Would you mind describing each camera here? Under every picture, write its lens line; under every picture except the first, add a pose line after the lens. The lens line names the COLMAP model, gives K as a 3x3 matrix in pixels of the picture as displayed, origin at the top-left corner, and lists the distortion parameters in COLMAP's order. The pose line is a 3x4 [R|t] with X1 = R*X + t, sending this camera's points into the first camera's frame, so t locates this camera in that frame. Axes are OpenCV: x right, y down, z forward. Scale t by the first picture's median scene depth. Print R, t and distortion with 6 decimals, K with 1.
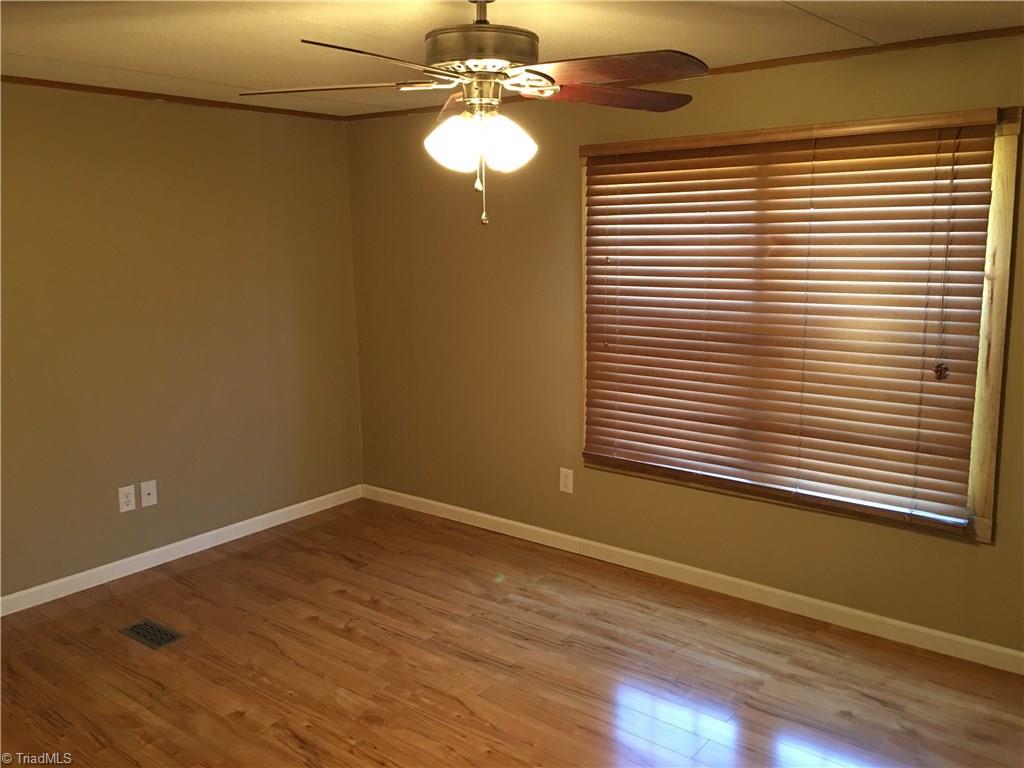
lens RADIAL K [[865.1, 0, 511.4], [0, 865.1, 381.5], [0, 0, 1]] dist [0.058433, -0.079938]
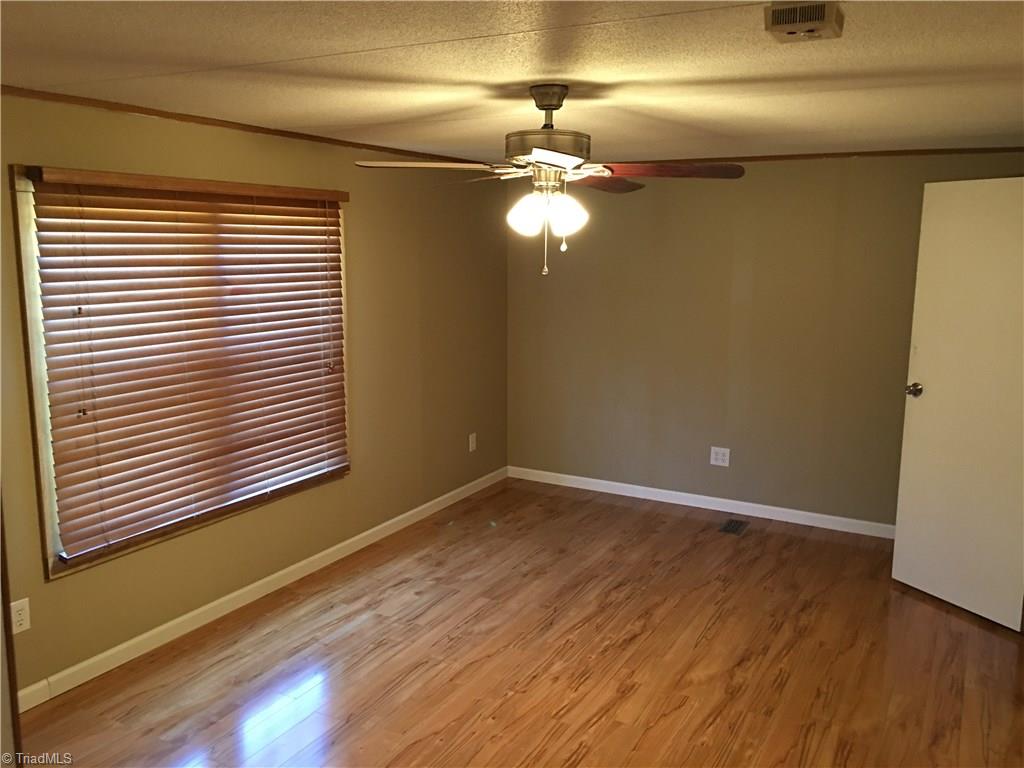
lens RADIAL K [[865.1, 0, 513.7], [0, 865.1, 386.7], [0, 0, 1]] dist [0.058433, -0.079938]
pose [[-0.182976, -0.151753, 0.971335, -0.931067], [0.163099, 0.969638, 0.182211, -0.185779], [-0.969494, 0.191764, -0.152670, 0.896525]]
